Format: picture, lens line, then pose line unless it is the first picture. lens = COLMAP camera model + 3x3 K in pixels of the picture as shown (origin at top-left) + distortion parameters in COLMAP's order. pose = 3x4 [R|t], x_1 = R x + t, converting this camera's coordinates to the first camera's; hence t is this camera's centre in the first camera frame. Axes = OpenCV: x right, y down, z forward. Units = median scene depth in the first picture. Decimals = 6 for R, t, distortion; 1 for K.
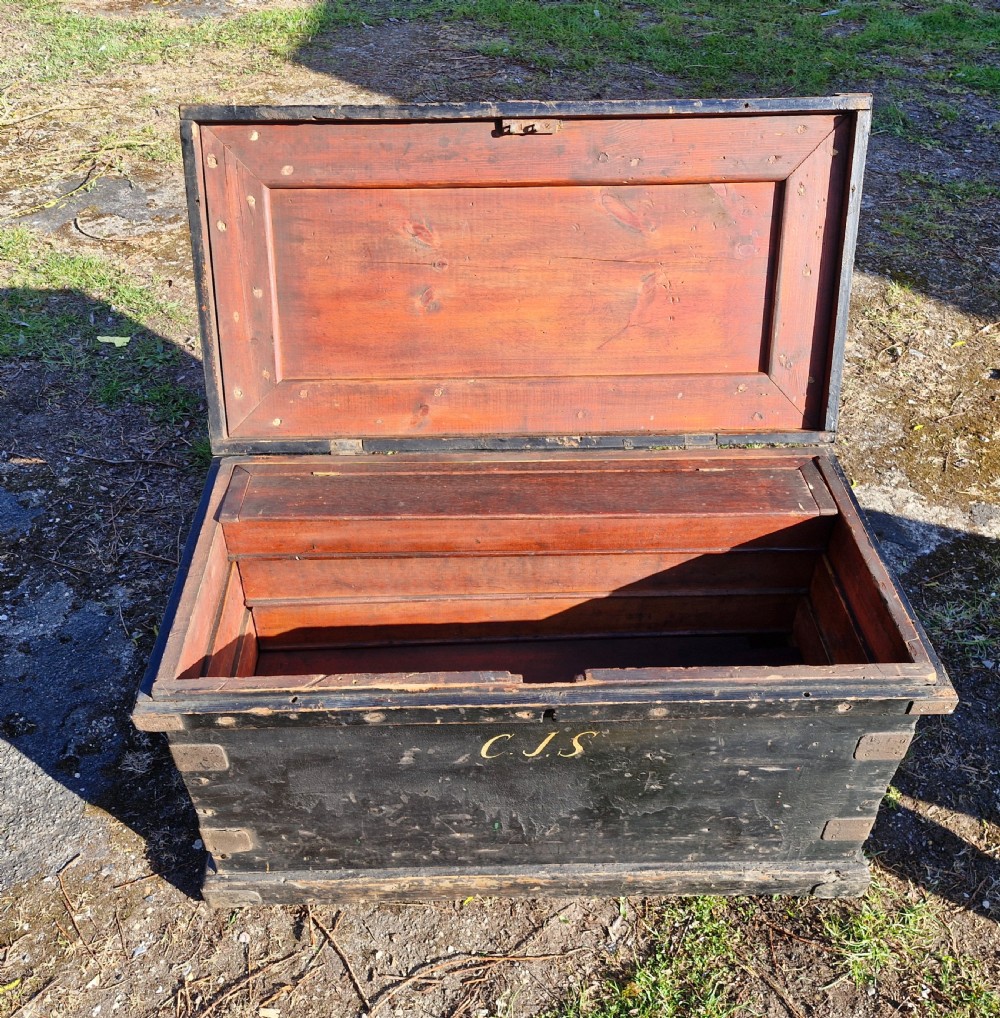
lens RADIAL K [[992.0, 0, 494.1], [0, 992.0, 481.5], [0, 0, 1]] dist [0.029608, 0.000000]
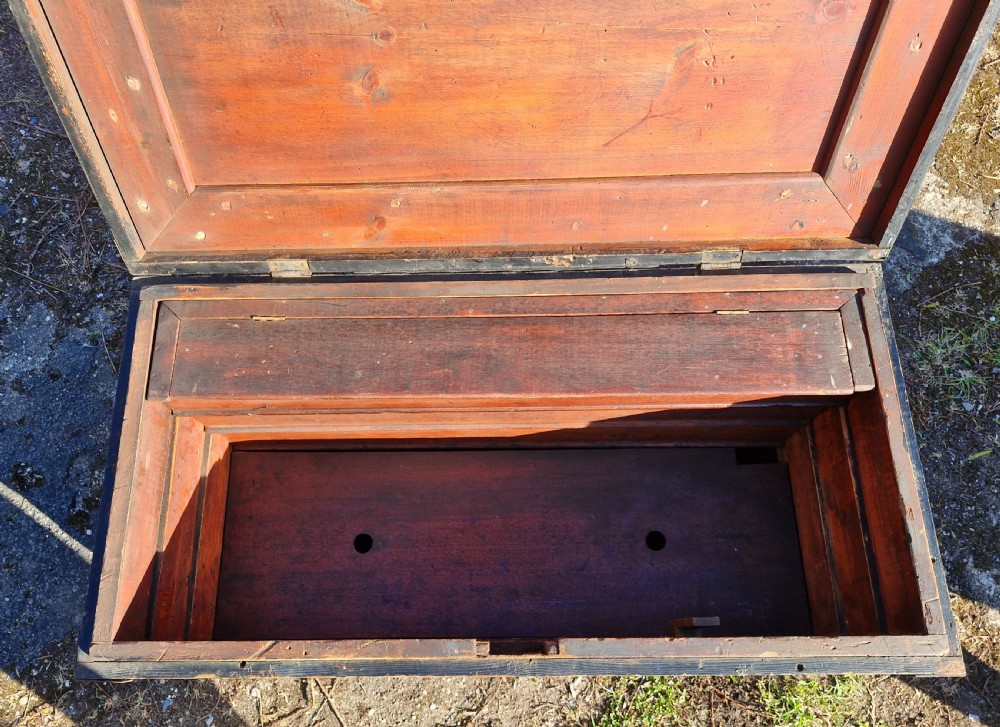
lens RADIAL K [[764.9, 0, 479.2], [0, 764.9, 410.3], [0, 0, 1]] dist [0.026220, -0.029146]
pose [[0.999660, 0.009347, -0.024333, 0.027167], [0.005137, 0.844535, 0.535475, -0.285584], [0.025555, -0.535418, 0.844200, 0.412557]]
